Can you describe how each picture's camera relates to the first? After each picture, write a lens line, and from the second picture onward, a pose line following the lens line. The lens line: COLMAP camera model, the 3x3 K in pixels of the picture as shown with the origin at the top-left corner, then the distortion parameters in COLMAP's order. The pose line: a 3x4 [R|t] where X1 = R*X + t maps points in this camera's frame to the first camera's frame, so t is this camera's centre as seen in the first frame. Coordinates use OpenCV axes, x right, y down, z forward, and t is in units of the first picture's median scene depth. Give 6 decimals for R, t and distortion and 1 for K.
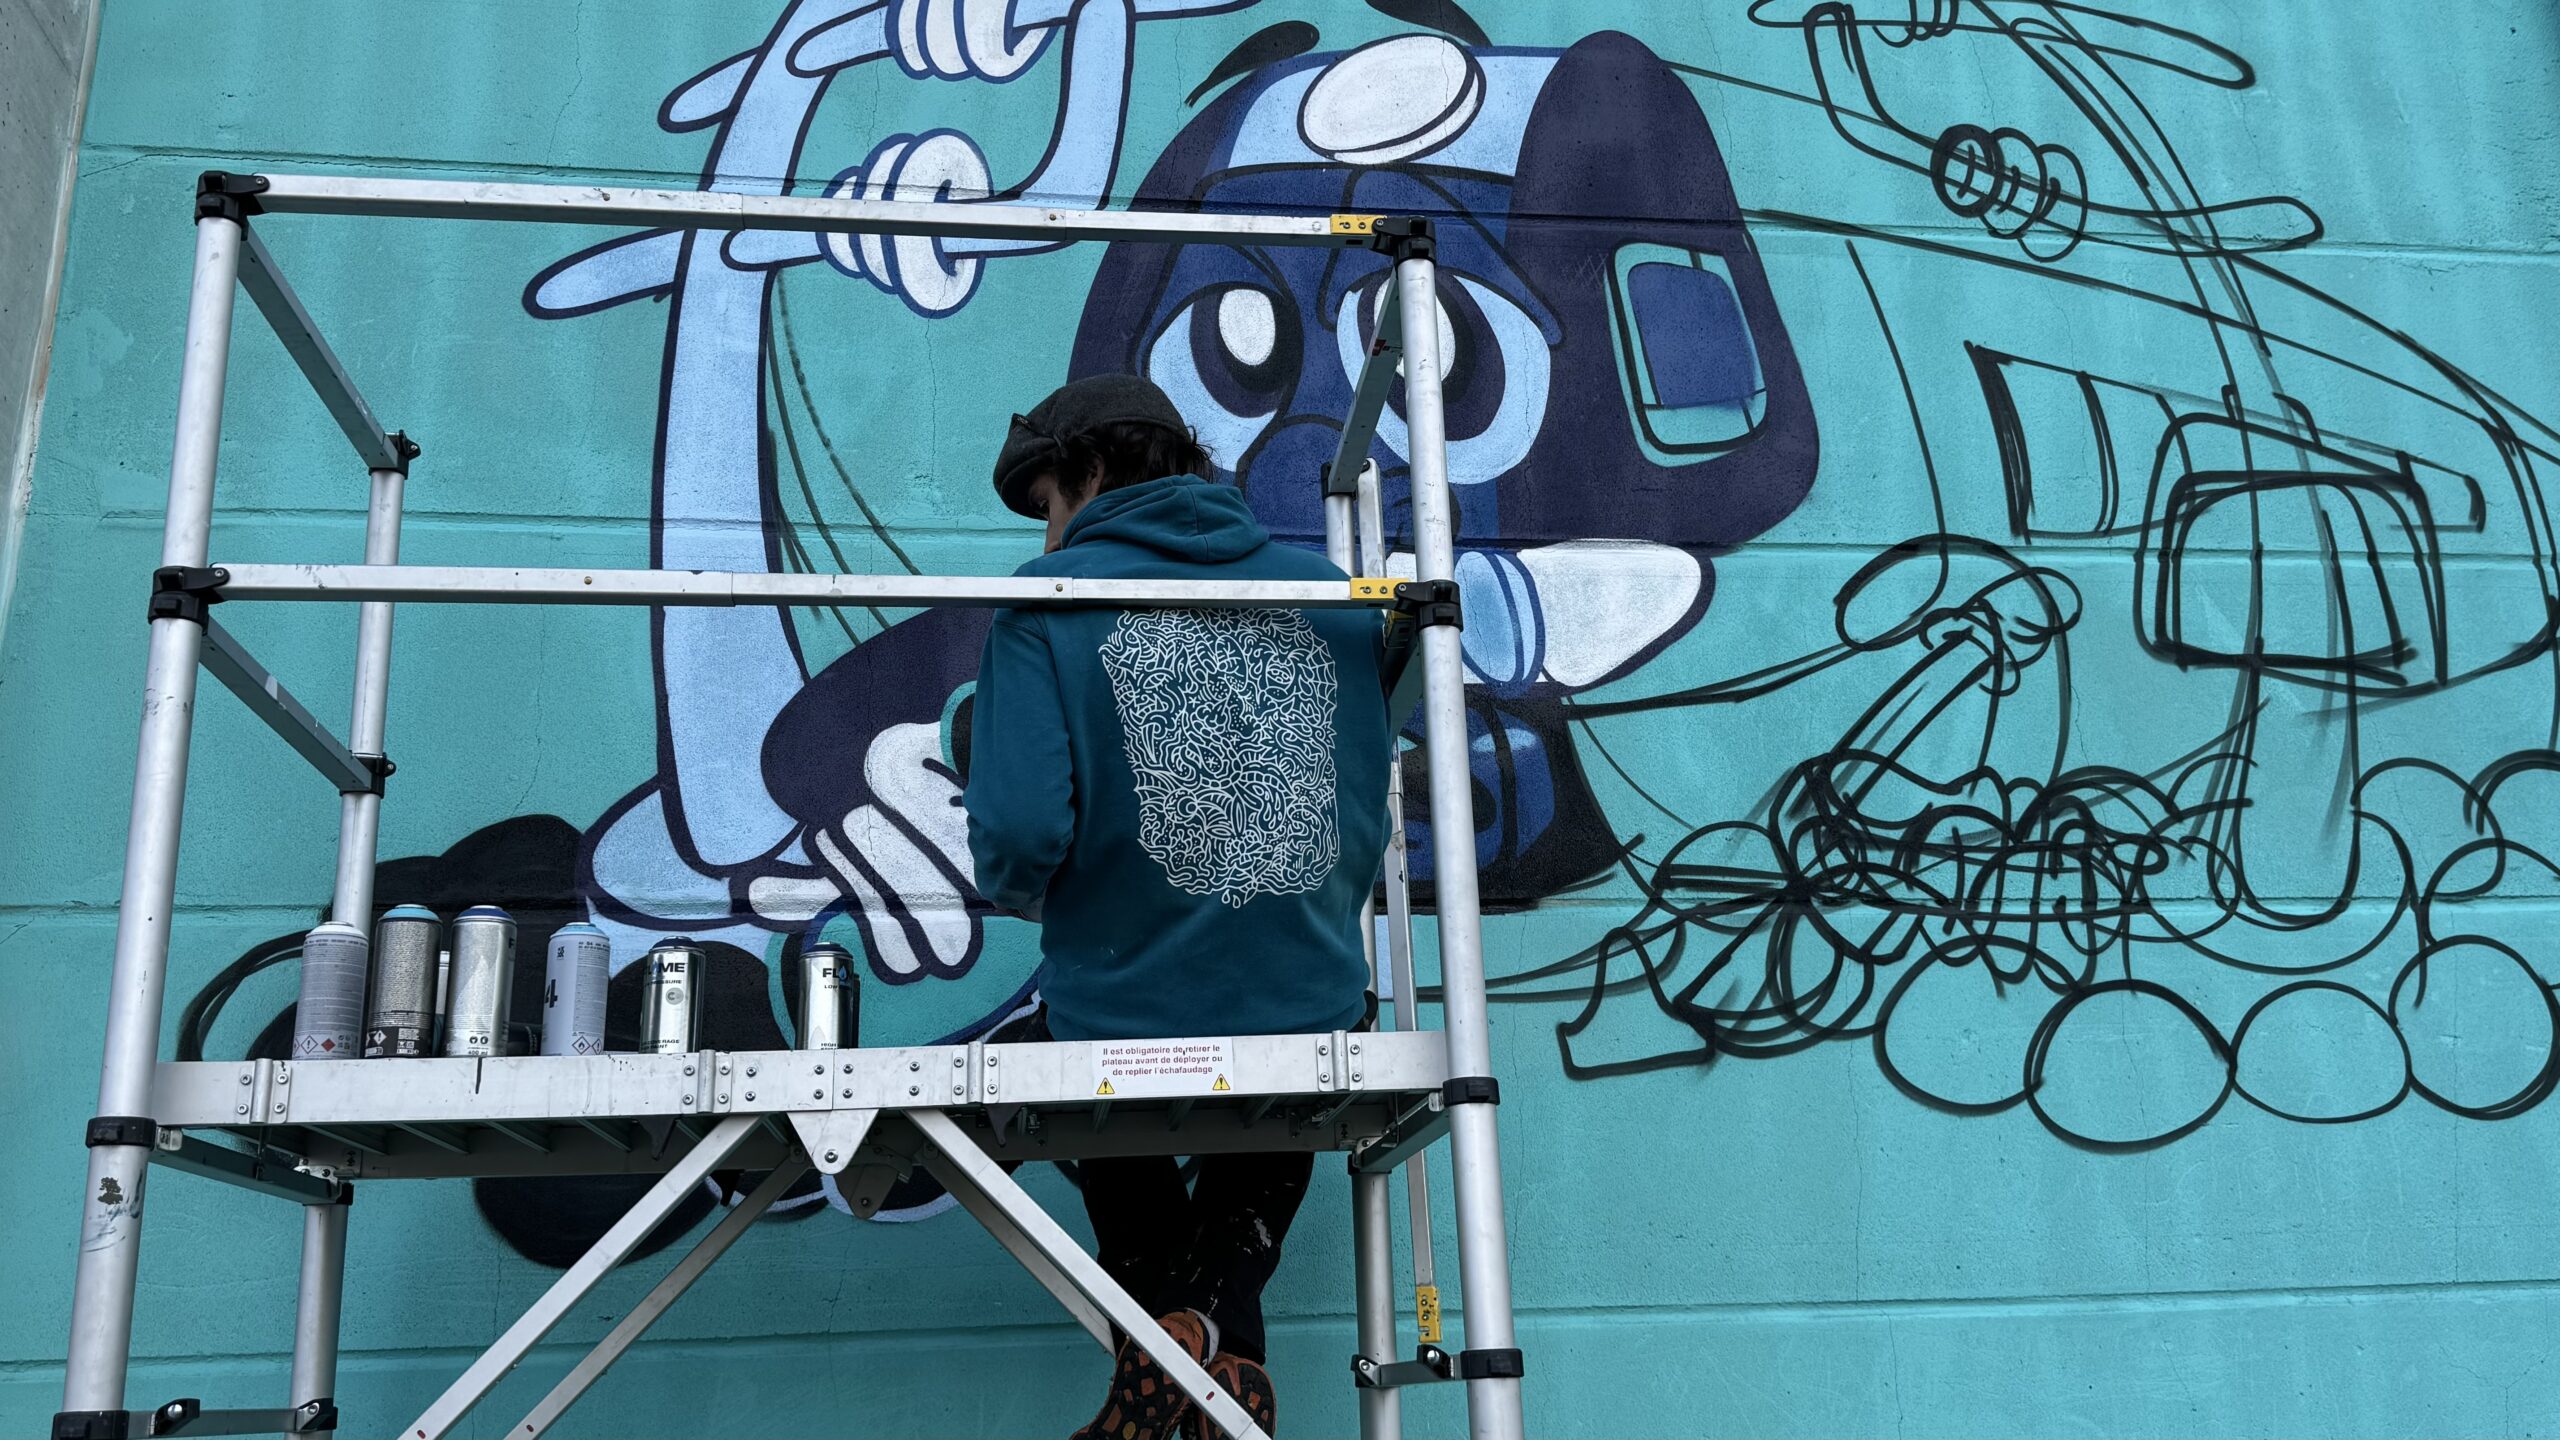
lens RADIAL K [[2178.2, 0, 1319.4], [0, 2178.2, 776.5], [0, 0, 1]] dist [0.057131, -0.061143]
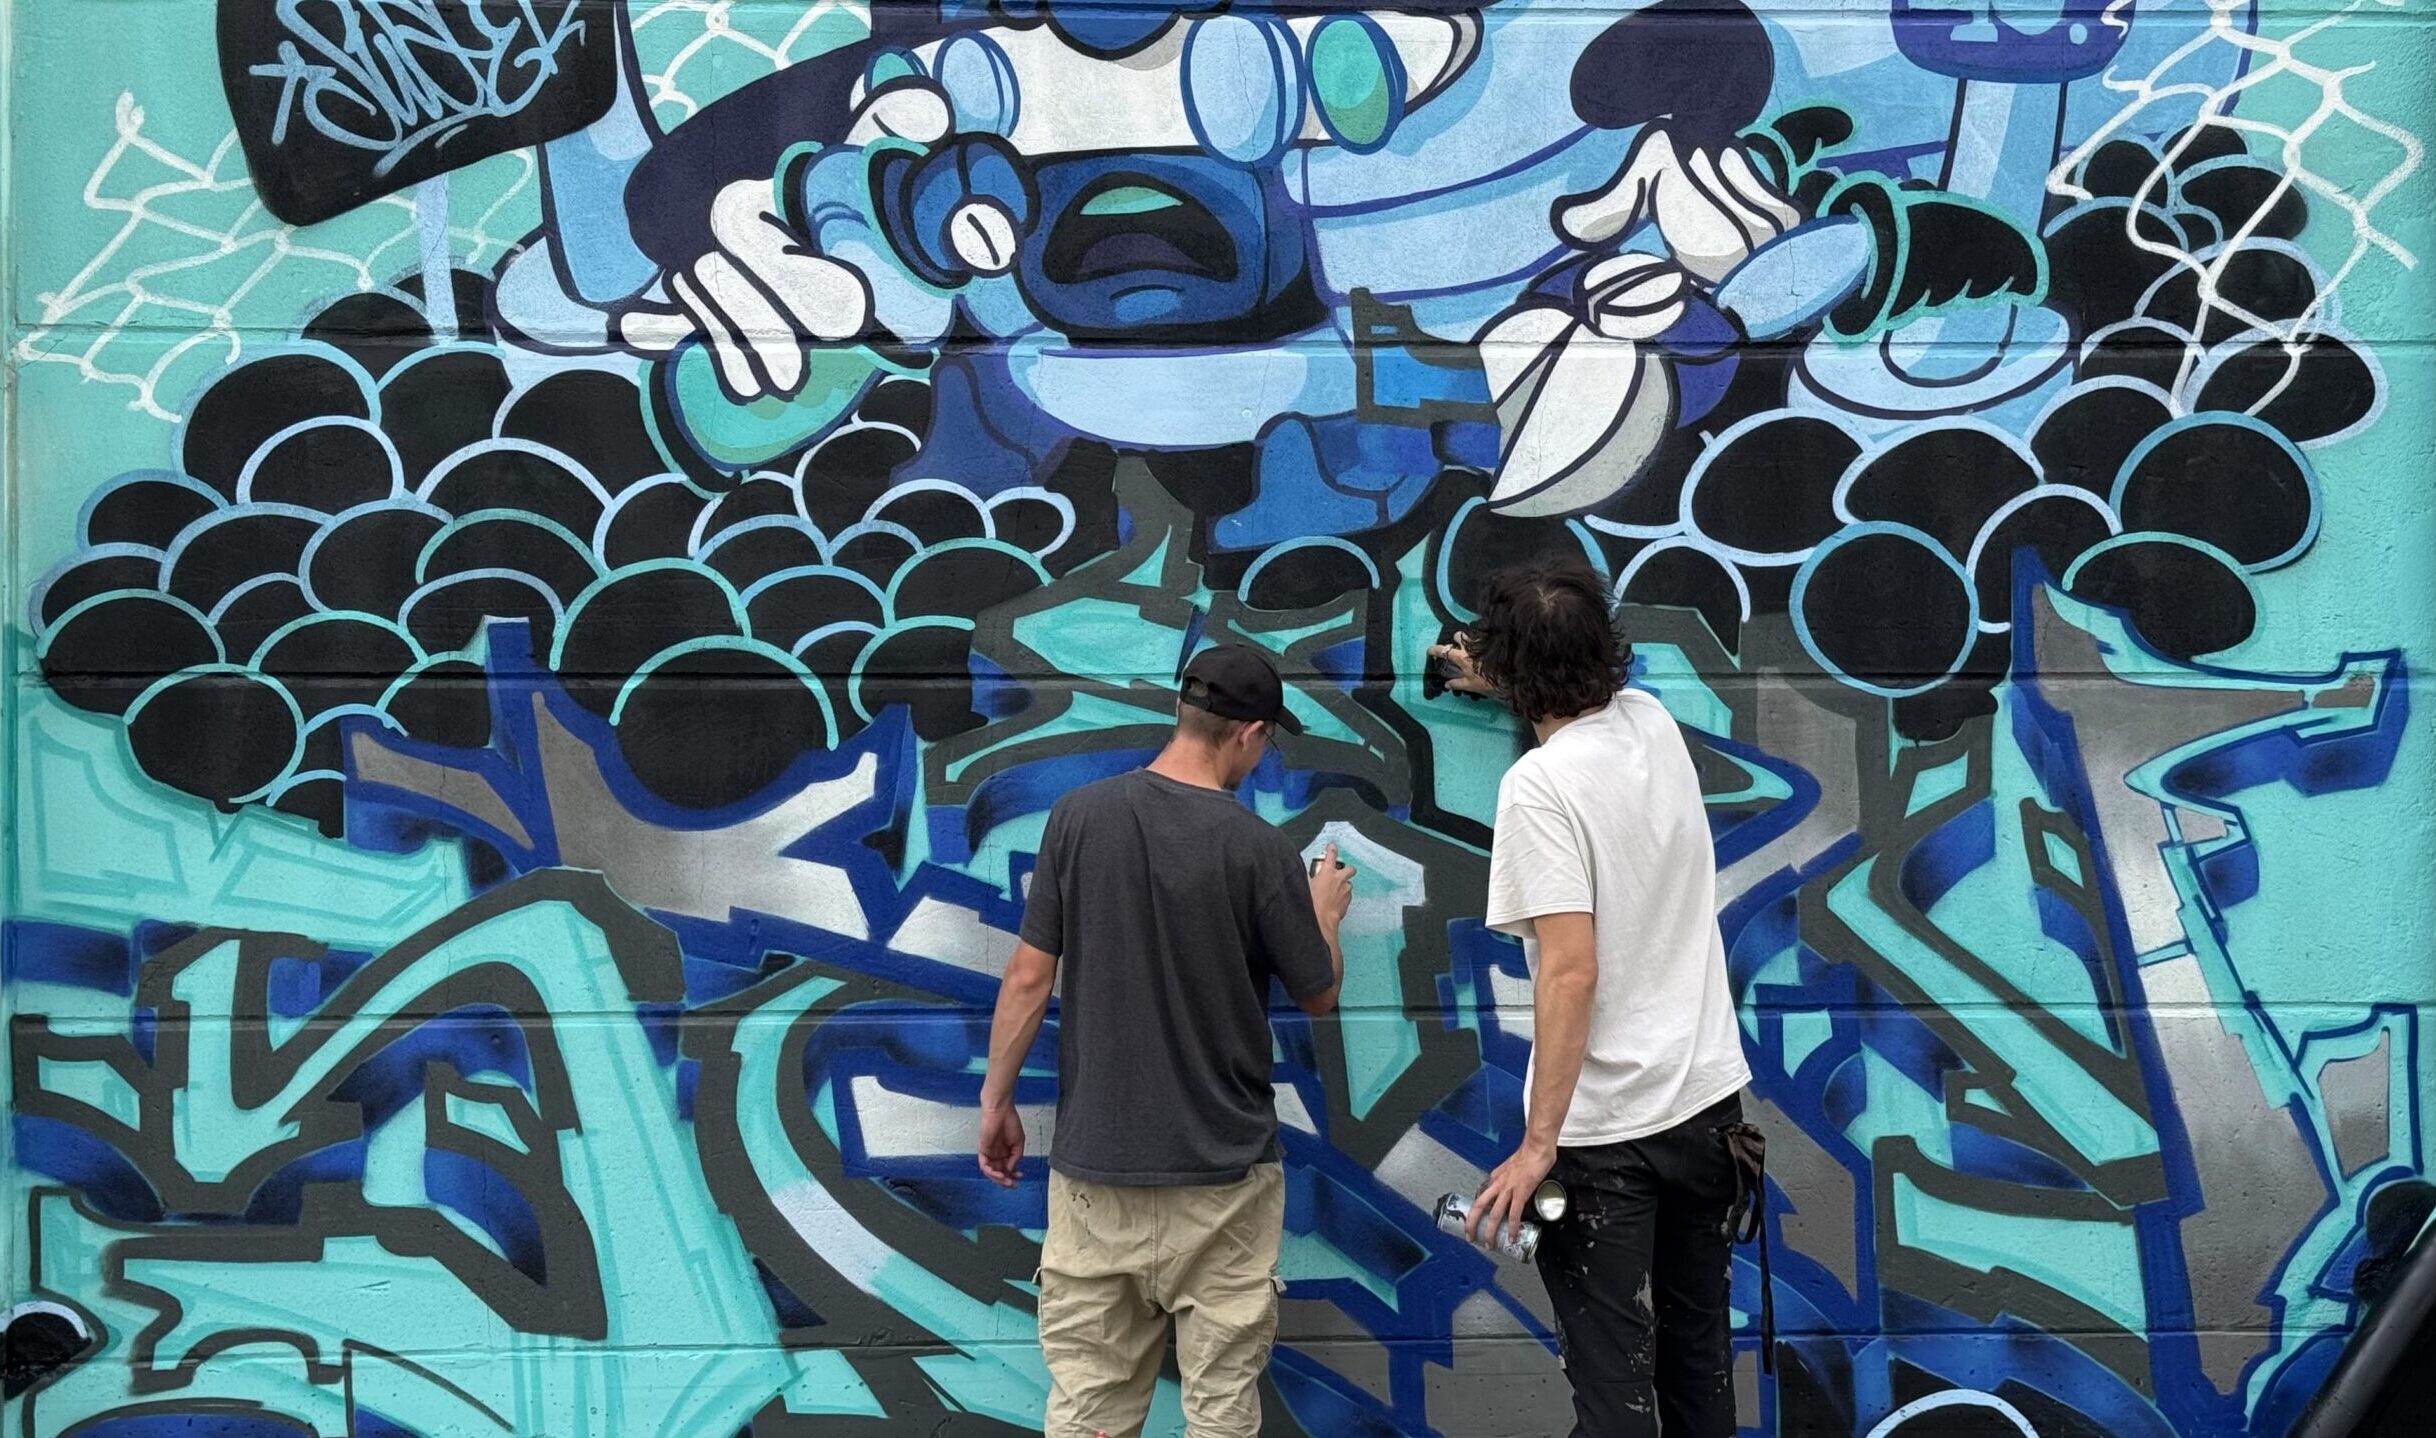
lens RADIAL K [[3380.0, 0, 1227.7], [0, 3380.0, 730.8], [0, 0, 1]] dist [0.117747, 0.000000]
pose [[0.997105, 0.038126, -0.065783, 0.206159], [-0.016954, 0.954899, 0.296448, -0.291211], [0.074119, -0.294475, 0.952781, -0.833295]]
